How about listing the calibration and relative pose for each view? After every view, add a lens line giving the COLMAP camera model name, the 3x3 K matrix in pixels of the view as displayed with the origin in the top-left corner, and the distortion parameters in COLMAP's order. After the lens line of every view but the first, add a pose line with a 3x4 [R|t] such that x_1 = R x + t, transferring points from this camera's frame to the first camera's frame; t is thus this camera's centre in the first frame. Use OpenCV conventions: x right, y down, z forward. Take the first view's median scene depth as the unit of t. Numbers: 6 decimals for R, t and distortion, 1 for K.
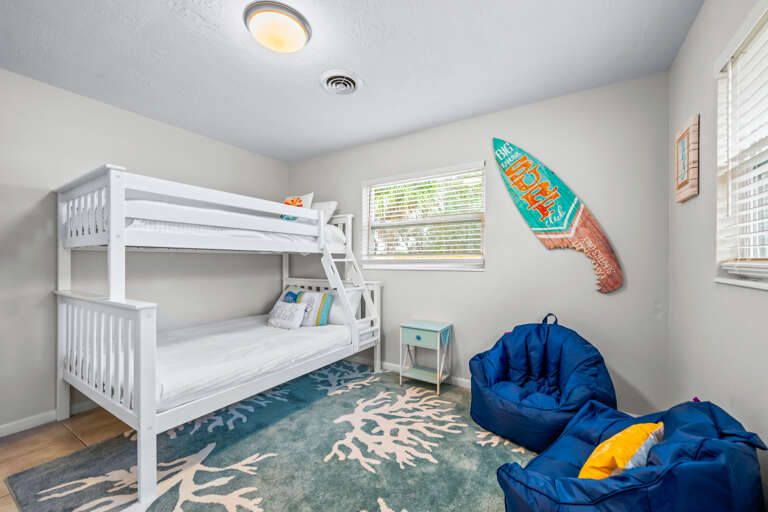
lens RADIAL K [[311.5, 0, 384.0], [0, 311.5, 256.0], [0, 0, 1]] dist [0.001098, 0.000121]
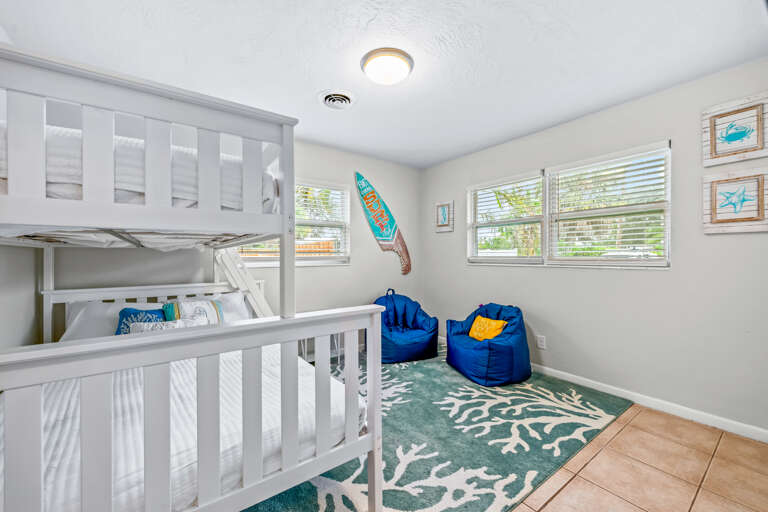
lens RADIAL K [[311.5, 0, 384.0], [0, 311.5, 256.0], [0, 0, 1]] dist [0.001098, 0.000121]
pose [[0.356140, 0.003798, 0.934425, -1.055056], [-0.006986, 0.999975, -0.001402, 0.007992], [-0.934406, -0.006029, 0.356158, 0.428198]]
